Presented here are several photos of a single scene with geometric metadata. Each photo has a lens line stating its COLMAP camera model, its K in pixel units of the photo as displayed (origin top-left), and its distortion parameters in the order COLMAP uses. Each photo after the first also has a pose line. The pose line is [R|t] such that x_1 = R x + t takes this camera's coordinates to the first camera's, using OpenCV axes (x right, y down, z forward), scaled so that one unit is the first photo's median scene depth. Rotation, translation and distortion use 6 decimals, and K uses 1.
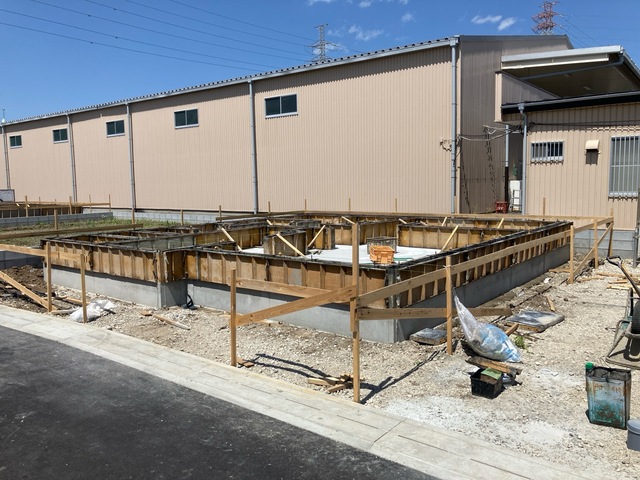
lens RADIAL K [[518.5, 0, 320.0], [0, 518.5, 240.0], [0, 0, 1]] dist [-0.004292, 0.001304]
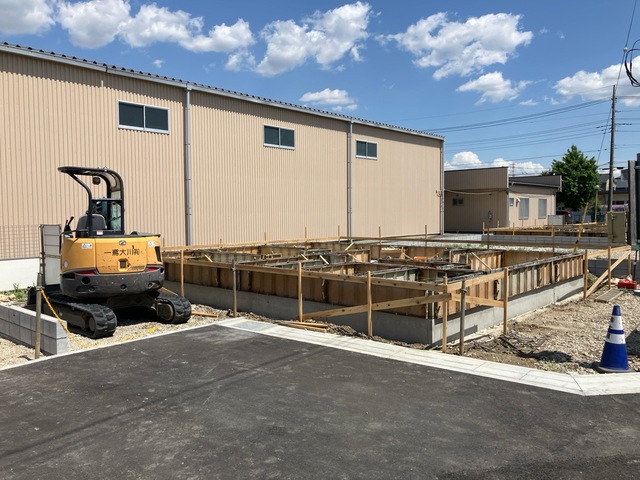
lens RADIAL K [[549.4, 0, 320.0], [0, 549.4, 240.0], [0, 0, 1]] dist [0.003518, 0.000947]
pose [[0.071798, -0.034090, 0.996836, -1.164352], [0.109913, 0.993599, 0.026063, -0.087178], [-0.991345, 0.107694, 0.075085, 0.903036]]
